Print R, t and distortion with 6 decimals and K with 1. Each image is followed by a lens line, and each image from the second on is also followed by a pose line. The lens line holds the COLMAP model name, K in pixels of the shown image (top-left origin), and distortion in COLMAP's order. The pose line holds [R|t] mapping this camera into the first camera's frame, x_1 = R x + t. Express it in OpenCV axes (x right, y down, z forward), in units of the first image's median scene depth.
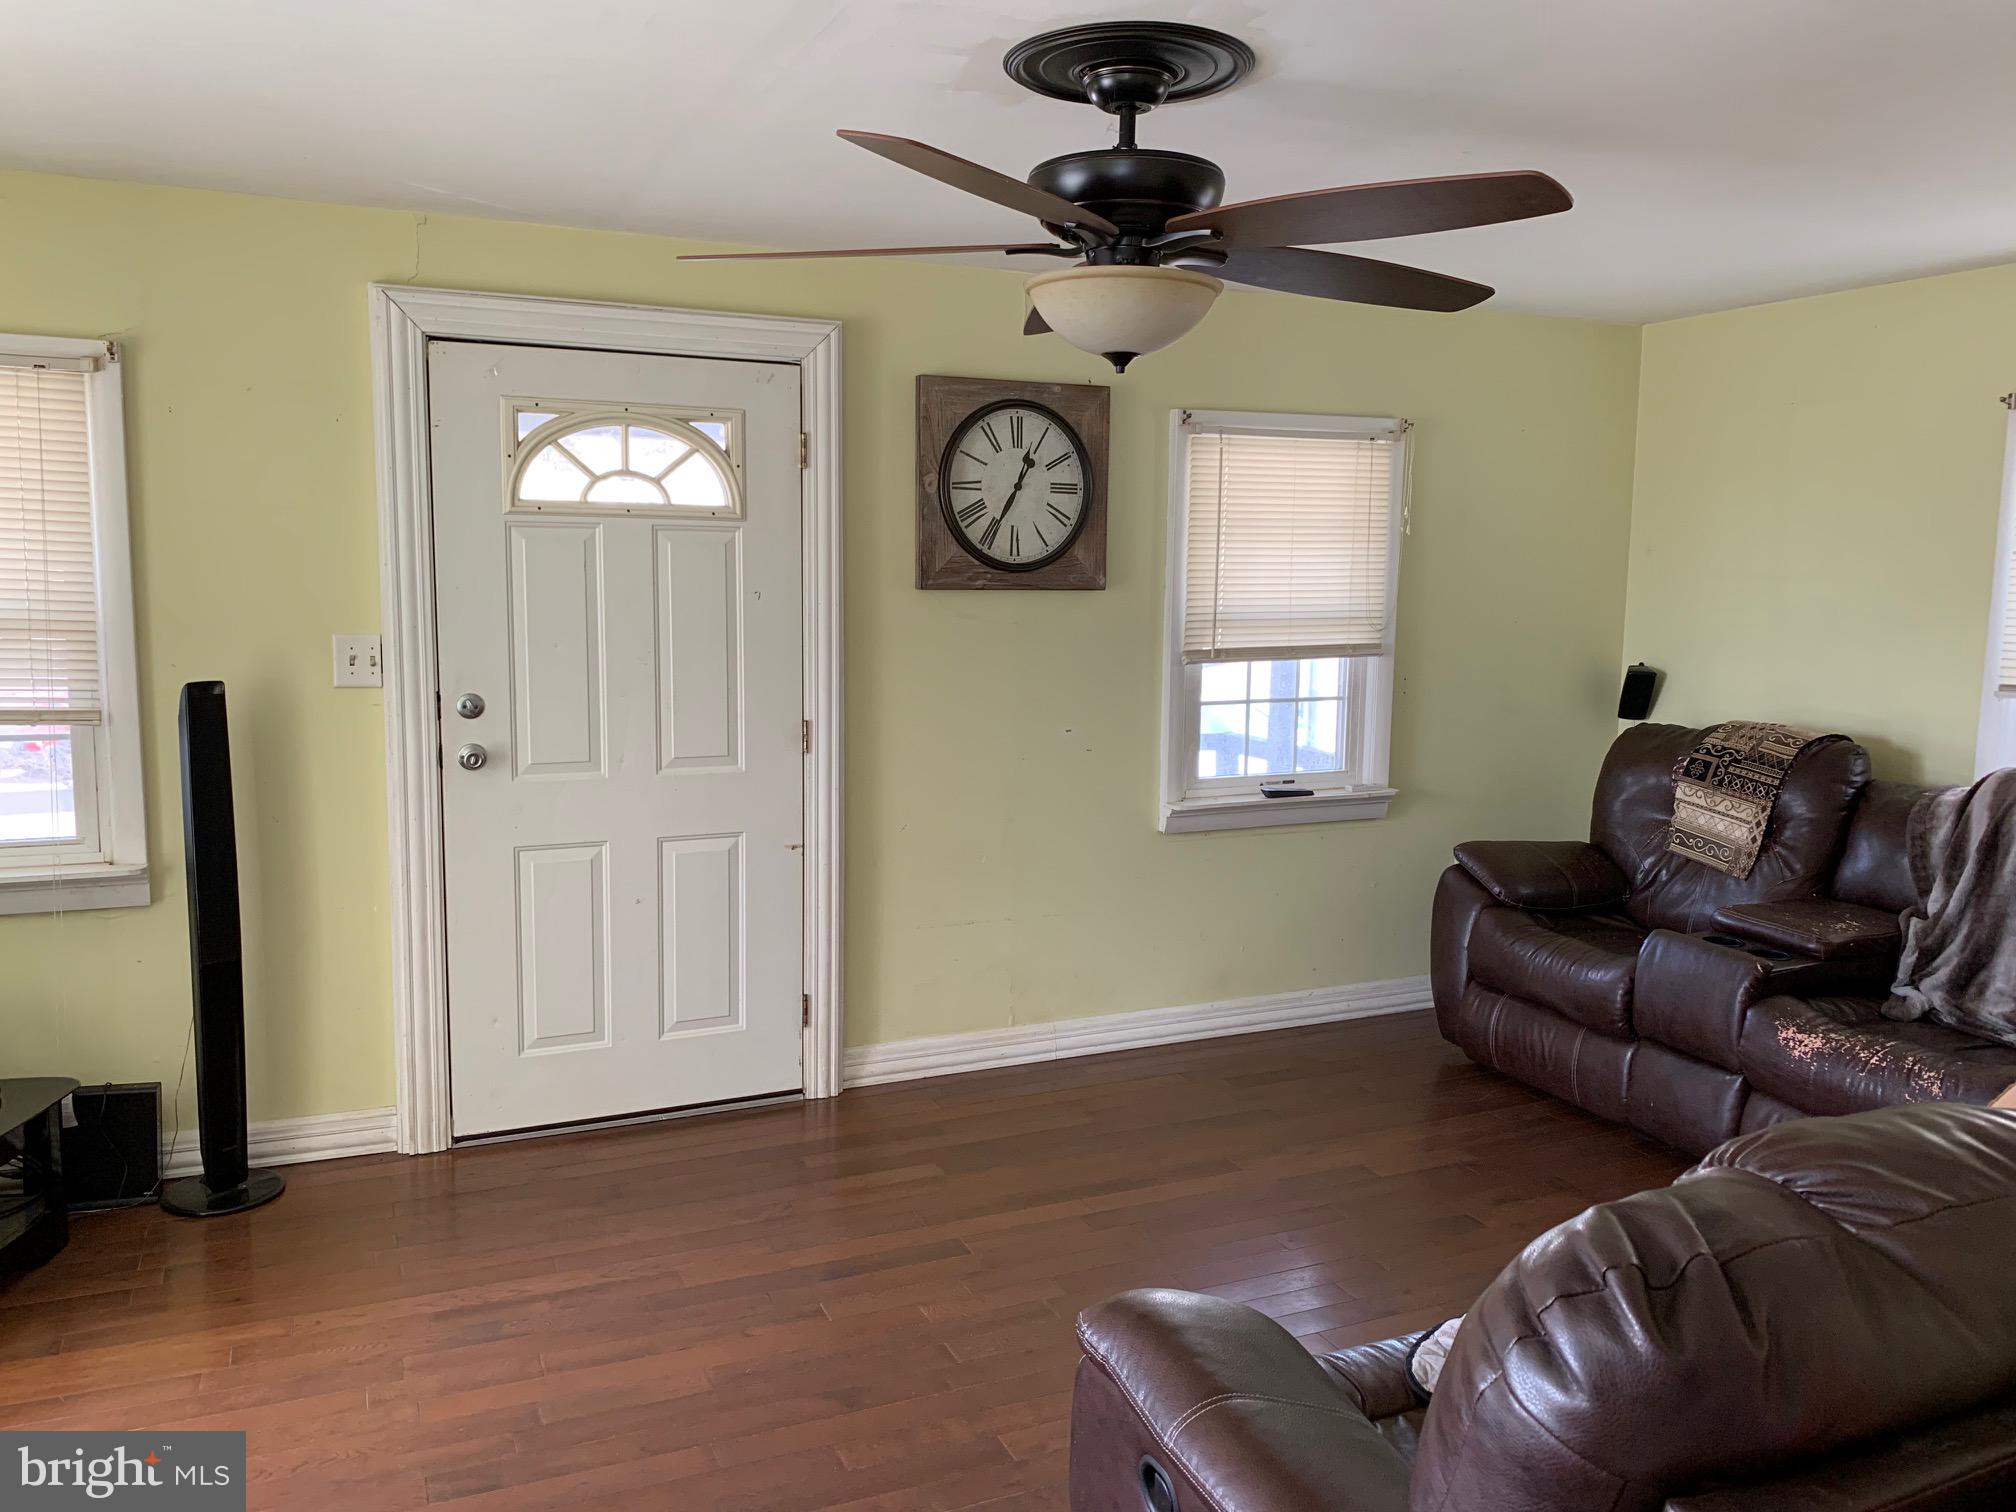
lens RADIAL K [[1510.4, 0, 1017.0], [0, 1510.4, 745.3], [0, 0, 1]] dist [0.062075, -0.096084]
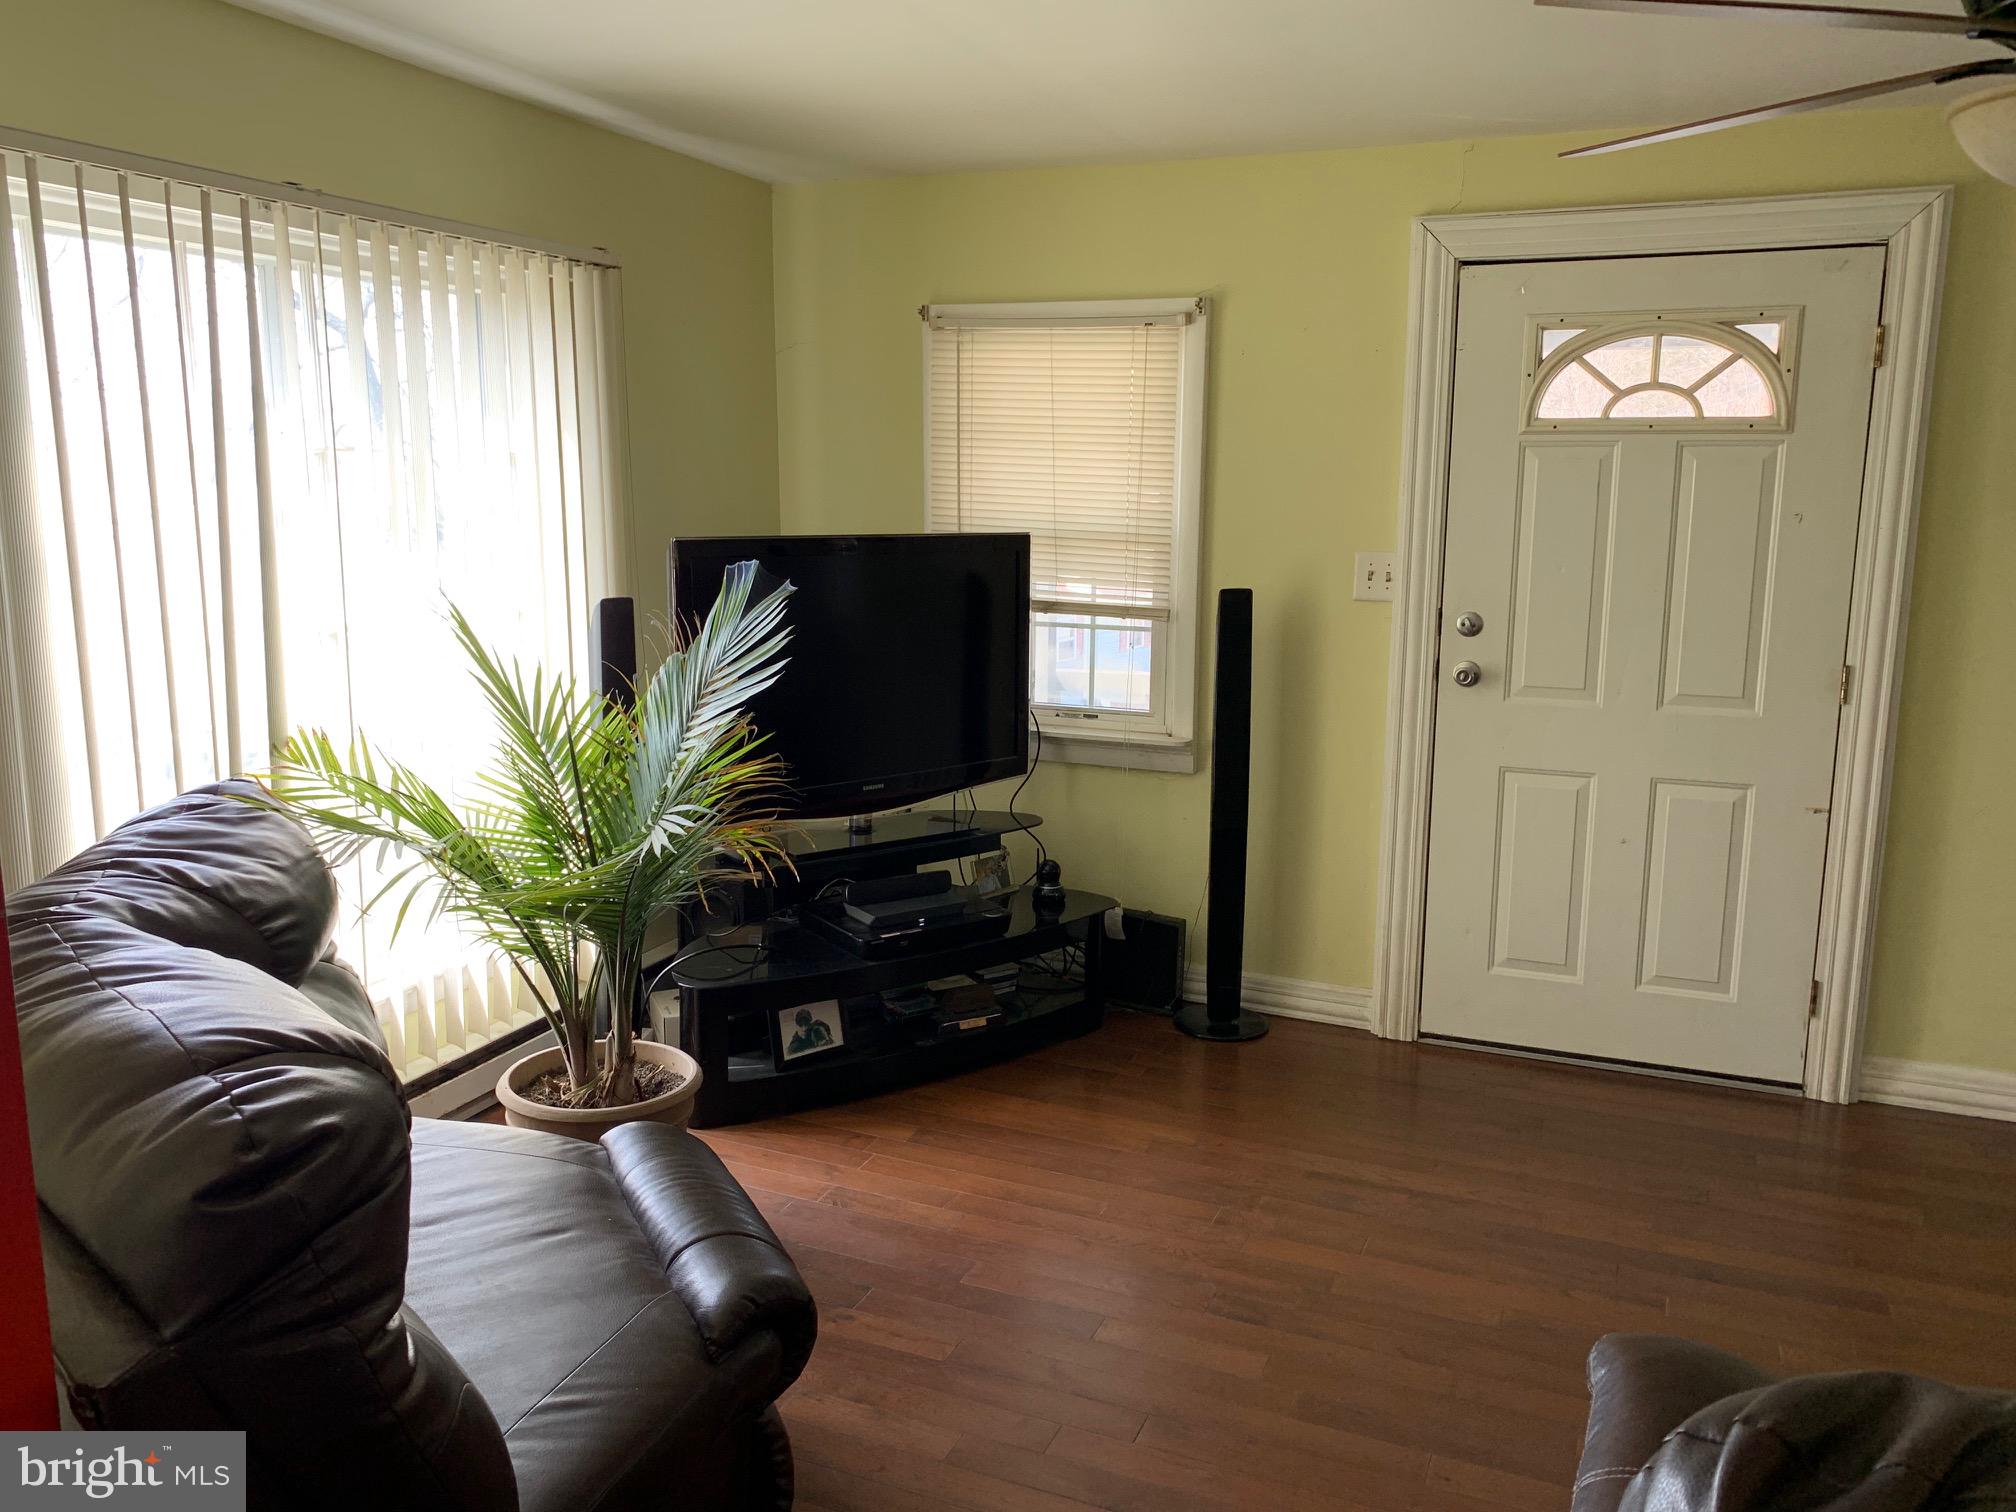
lens RADIAL K [[1510.4, 0, 1017.0], [0, 1510.4, 745.3], [0, 0, 1]] dist [0.062075, -0.096084]
pose [[0.688892, 0.117890, -0.715213, 0.170969], [-0.084587, 0.993019, 0.082208, -0.003246], [0.719911, 0.003865, 0.694055, 0.066771]]
